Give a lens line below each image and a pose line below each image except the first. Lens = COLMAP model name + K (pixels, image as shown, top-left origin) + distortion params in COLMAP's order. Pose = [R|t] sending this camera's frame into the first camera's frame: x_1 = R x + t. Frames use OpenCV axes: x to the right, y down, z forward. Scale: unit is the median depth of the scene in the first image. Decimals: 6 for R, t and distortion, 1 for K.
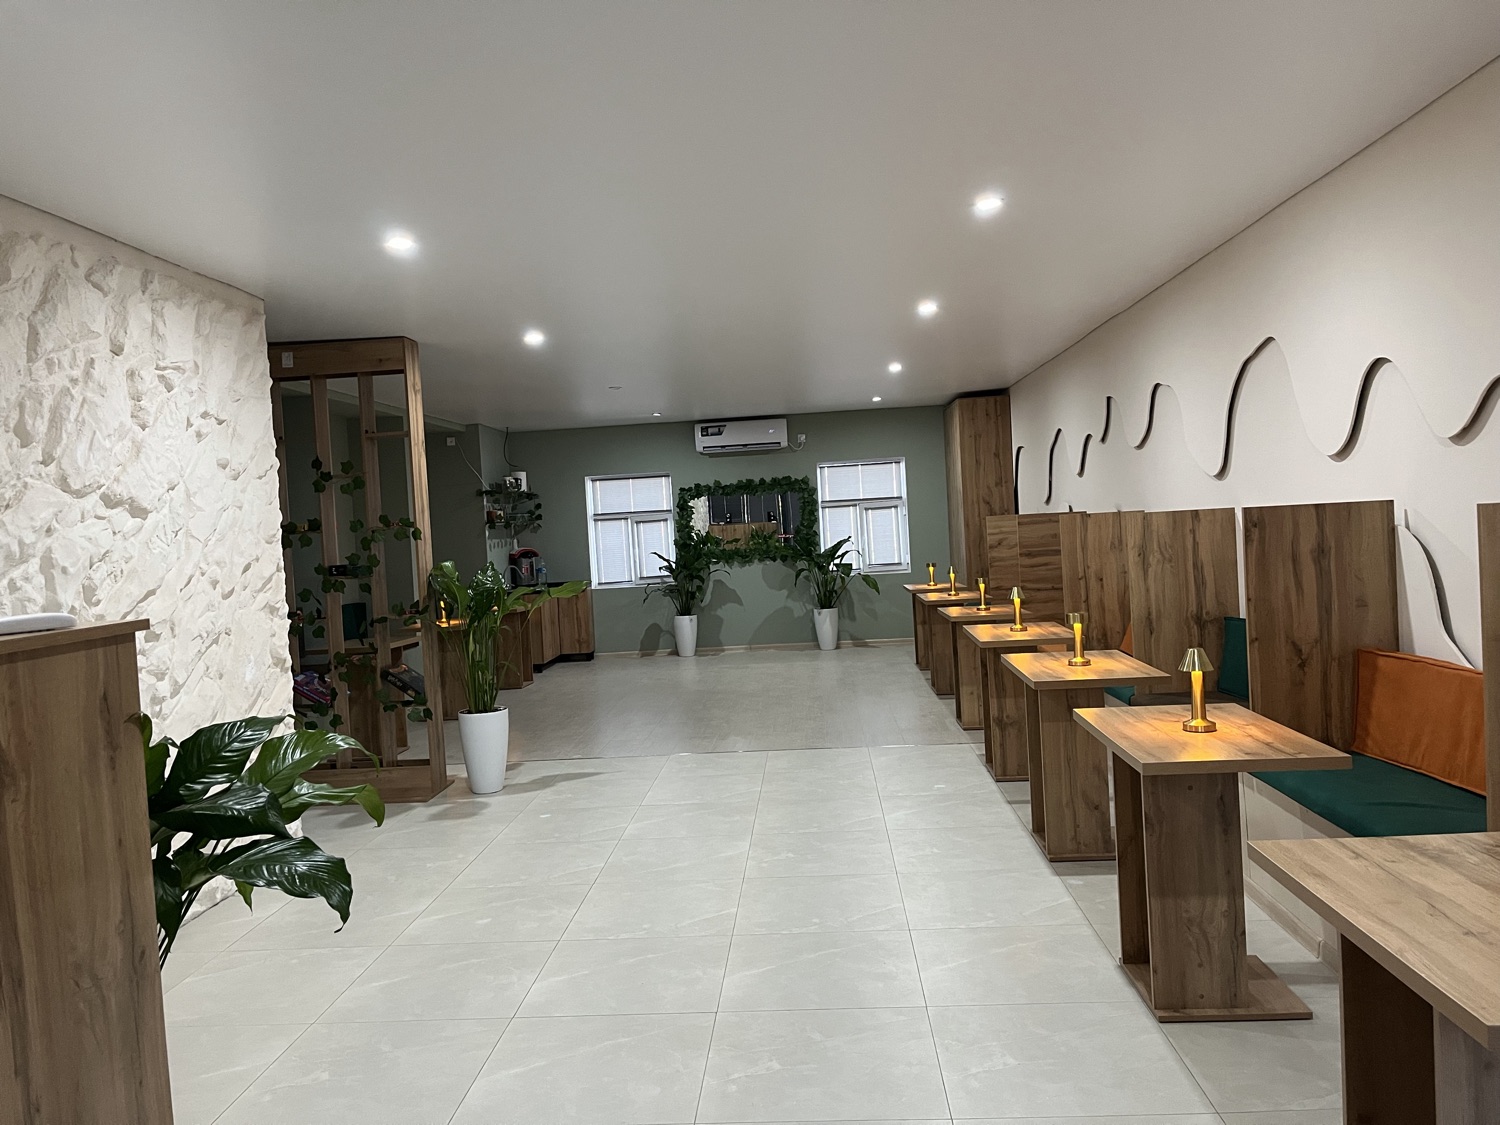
lens RADIAL K [[1139.7, 0, 735.3], [0, 1139.7, 557.2], [0, 0, 1]] dist [0.077528, -0.117415]
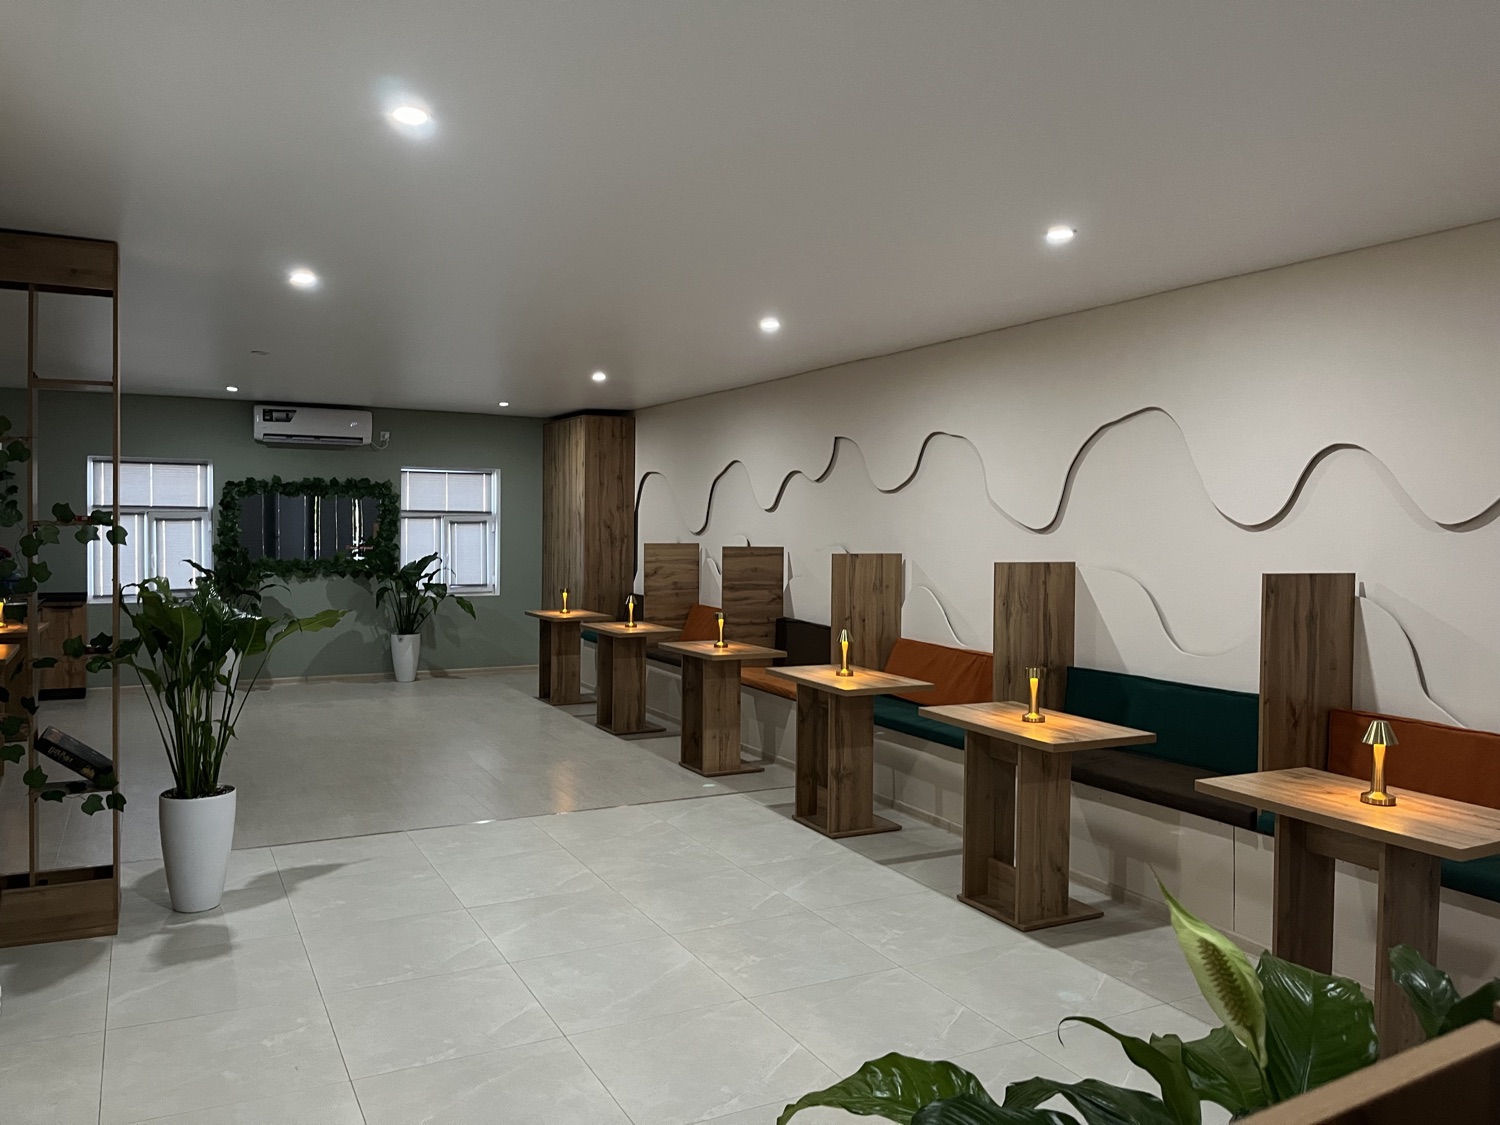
lens RADIAL K [[1138.1, 0, 744.8], [0, 1138.1, 548.6], [0, 0, 1]] dist [0.068689, -0.100058]
pose [[0.849787, 0.054711, 0.524280, -0.180496], [-0.044731, 0.998496, -0.031694, -0.004259], [-0.525226, 0.003482, 0.850956, 0.130419]]
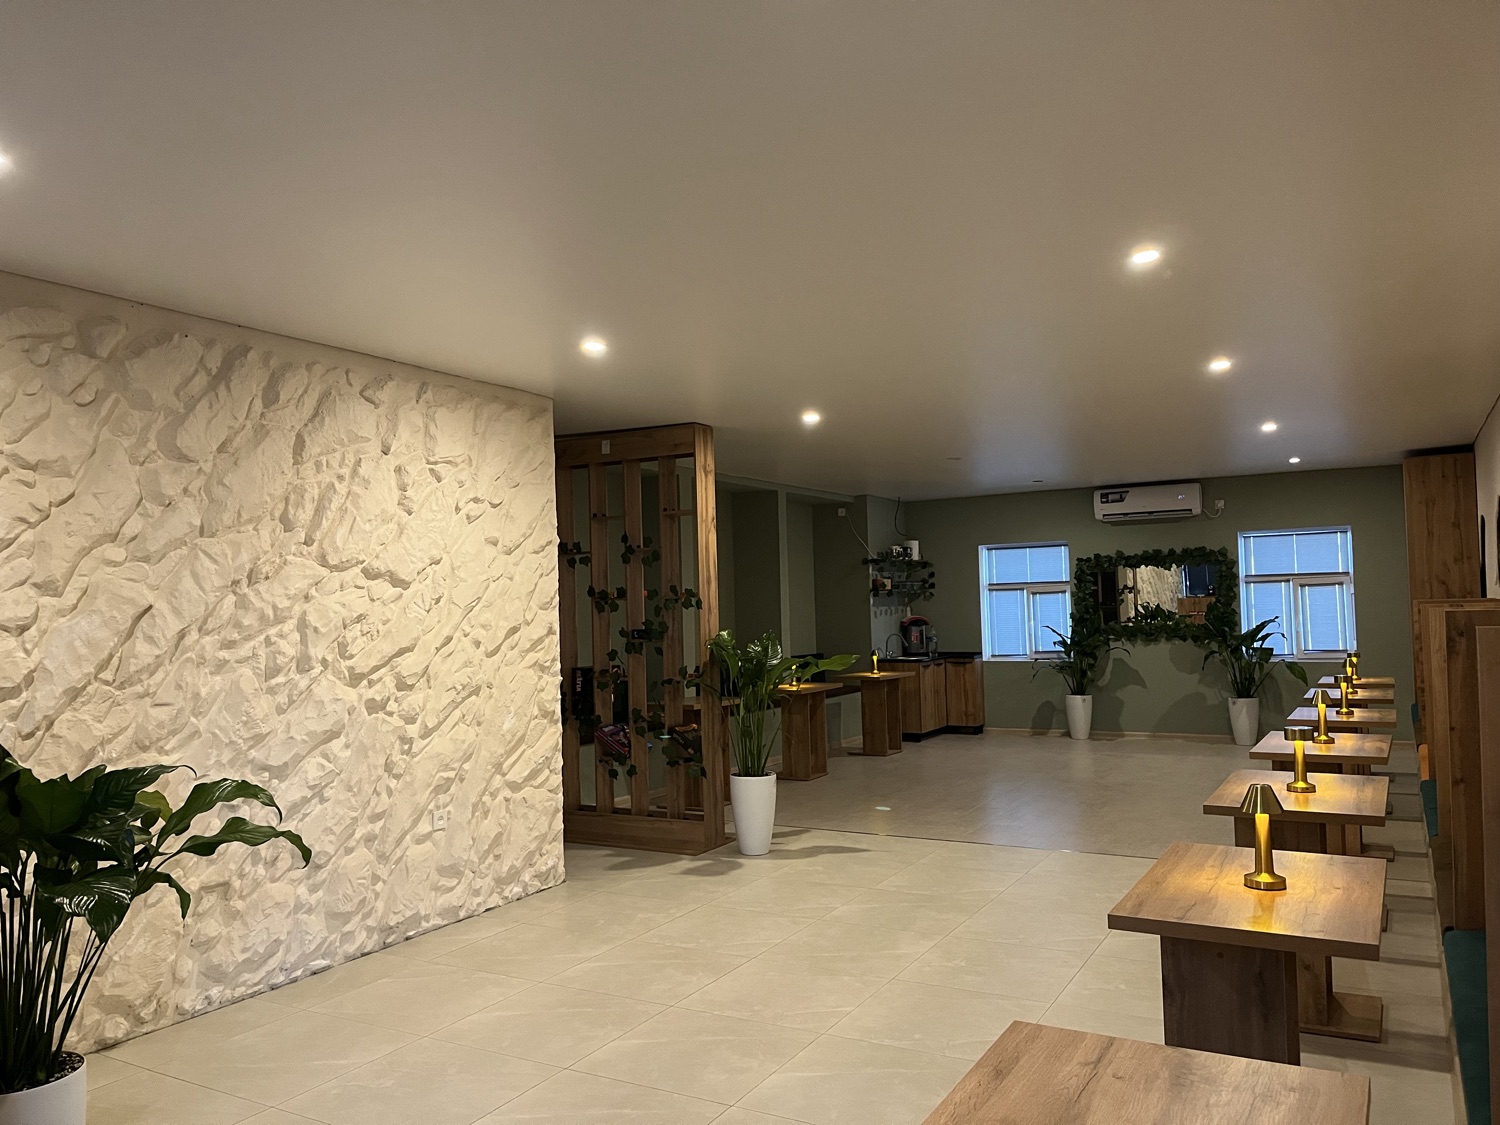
lens RADIAL K [[1142.2, 0, 731.8], [0, 1142.2, 571.8], [0, 0, 1]] dist [0.063587, -0.092243]
pose [[0.898242, 0.018927, -0.439093, 0.125402], [-0.036851, 0.998798, -0.032333, -0.009475], [0.437953, 0.045224, 0.897860, 0.027316]]
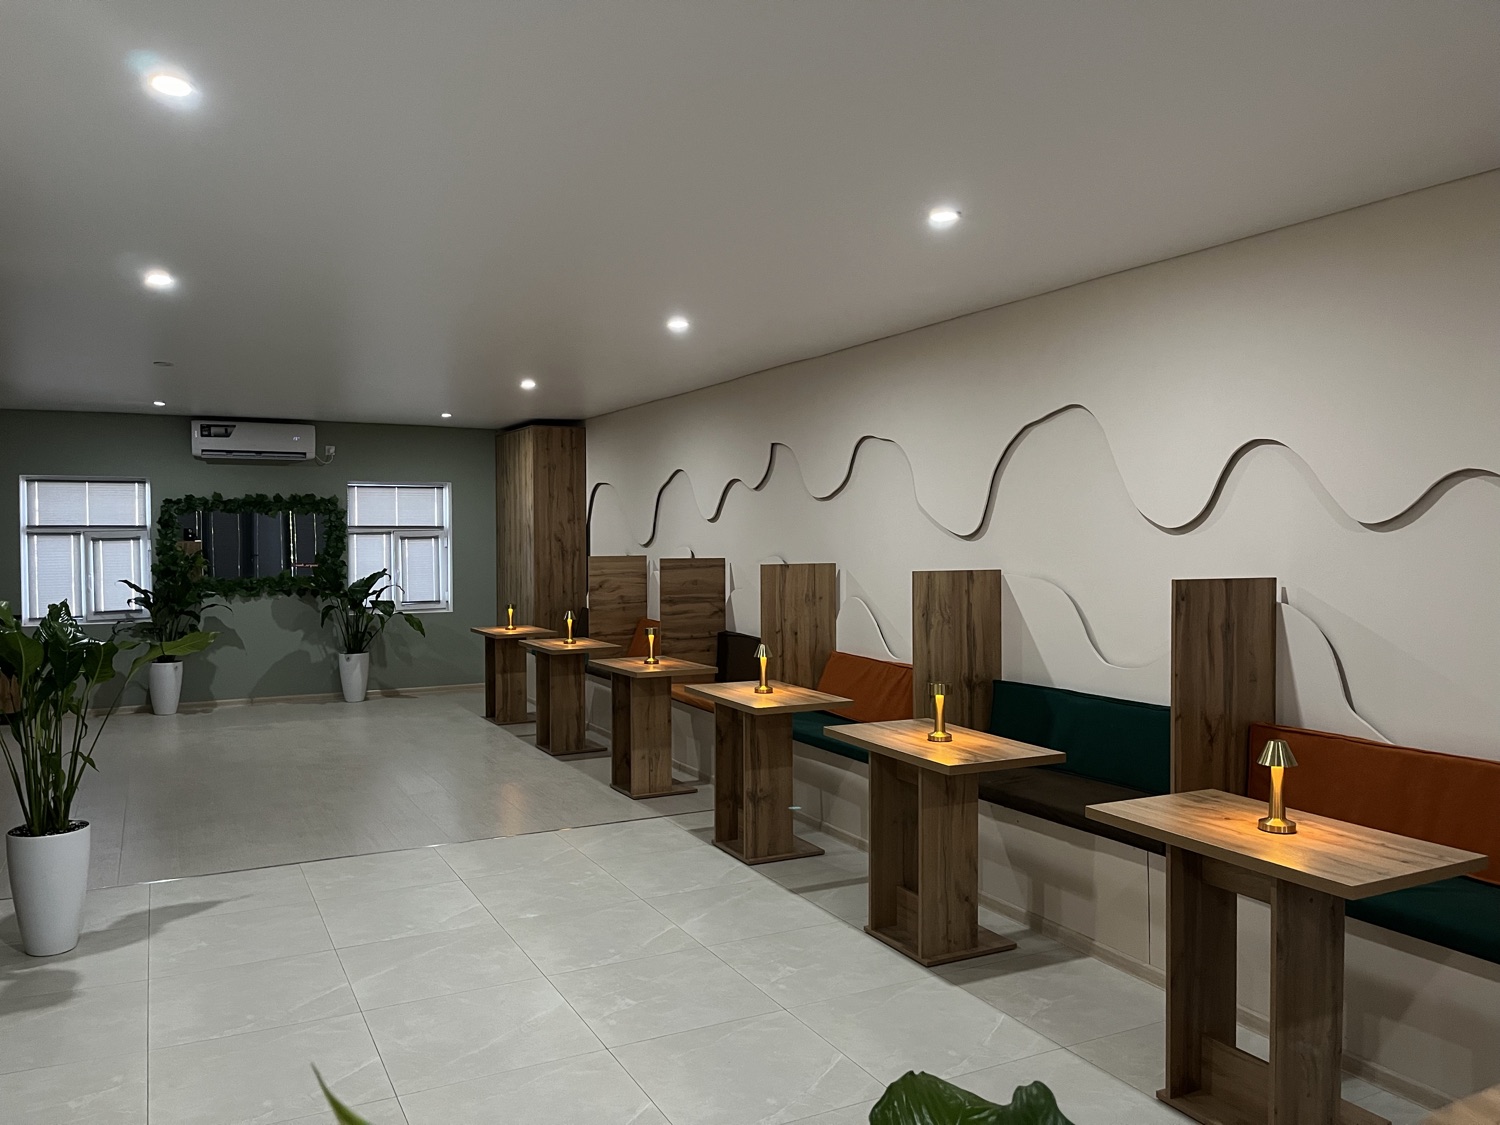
lens RADIAL K [[1136.1, 0, 742.0], [0, 1136.1, 559.2], [0, 0, 1]] dist [0.073025, -0.106829]
pose [[0.854127, 0.042383, 0.518335, -0.131911], [-0.030118, 0.999032, -0.032060, -0.006660], [-0.519192, 0.011772, 0.854576, 0.131452]]
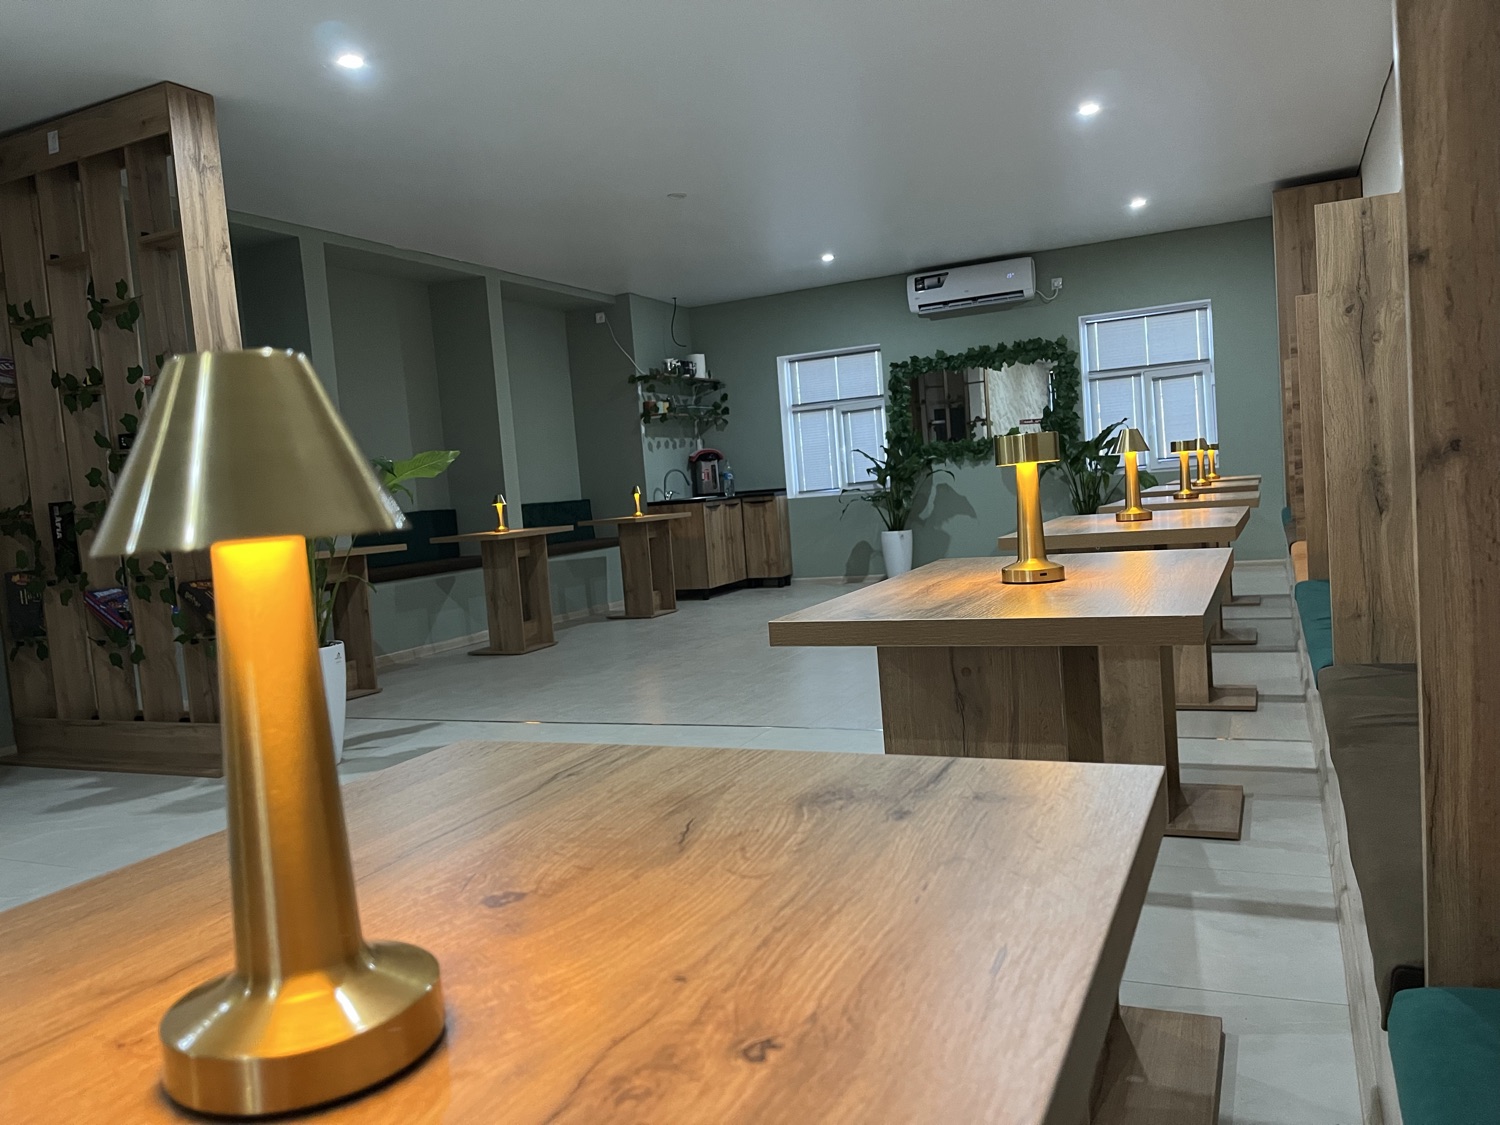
lens RADIAL K [[1138.6, 0, 742.9], [0, 1138.6, 566.4], [0, 0, 1]] dist [0.071302, -0.108310]
pose [[0.935600, 0.008748, -0.352953, 0.145696], [0.014576, 0.997884, 0.063370, 0.027970], [0.352760, -0.064433, 0.933493, 0.271869]]
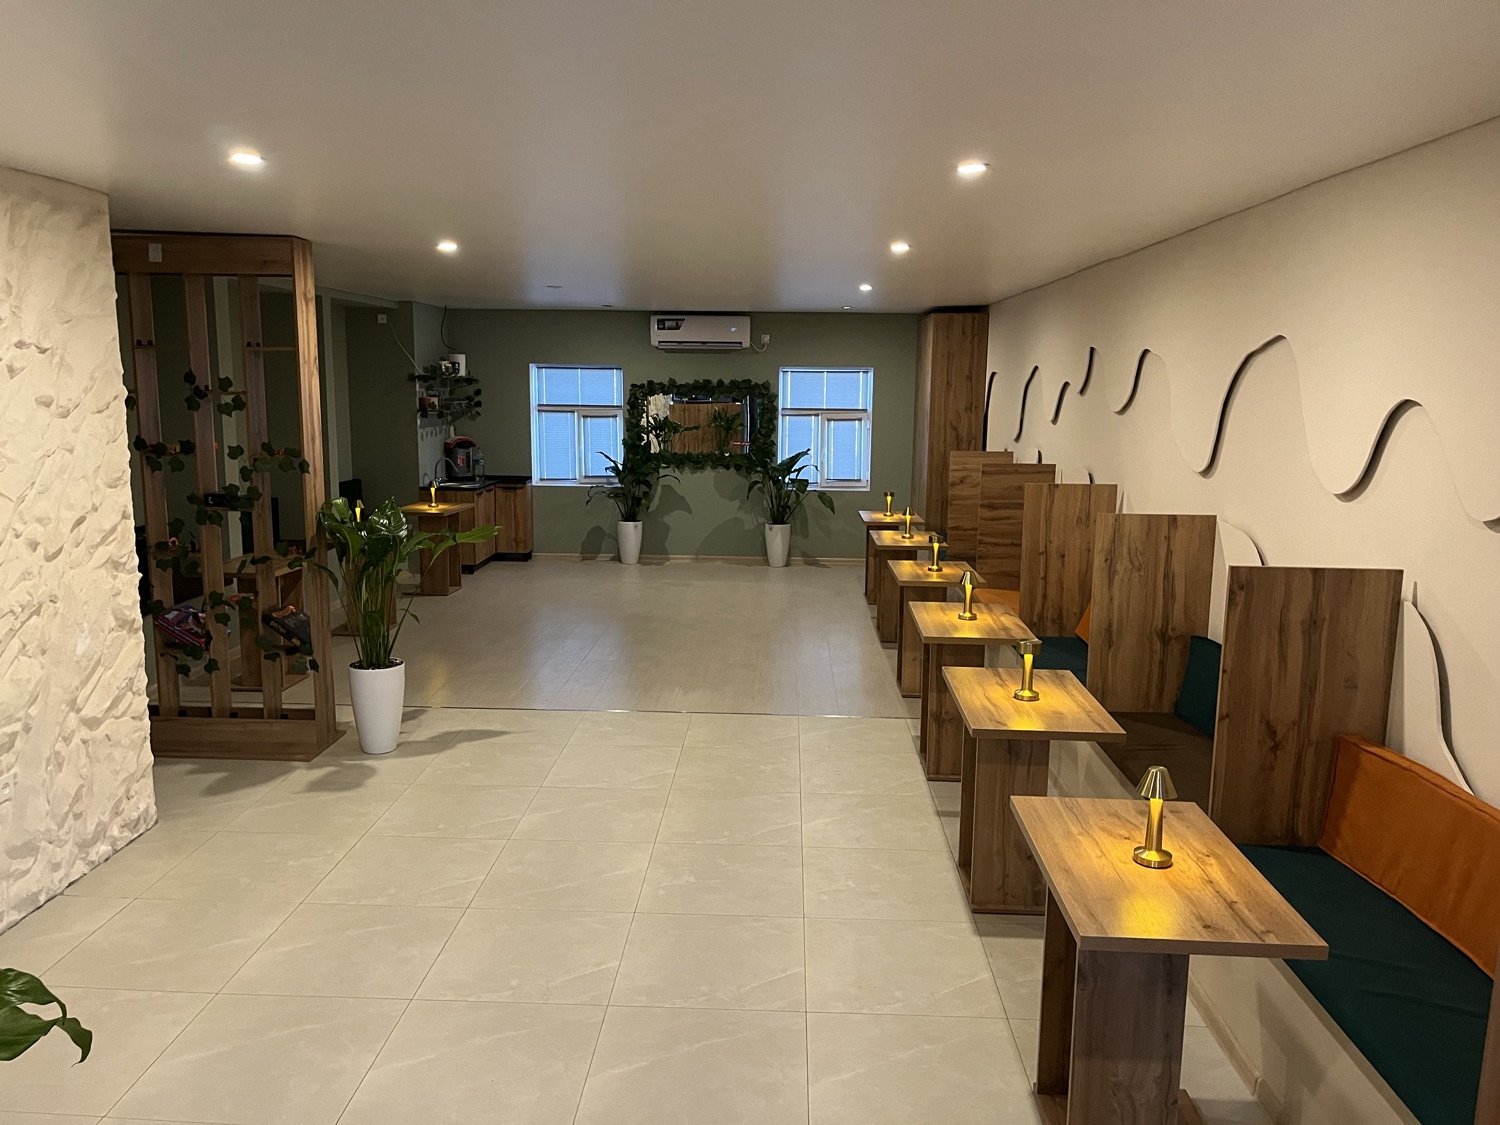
lens RADIAL K [[1138.6, 0, 742.9], [0, 1138.6, 566.4], [0, 0, 1]] dist [0.071302, -0.108310]
pose [[0.997273, 0.062298, 0.039570, 0.016408], [-0.066991, 0.989096, 0.131155, -0.046789], [-0.030968, -0.133448, 0.990572, 0.059373]]
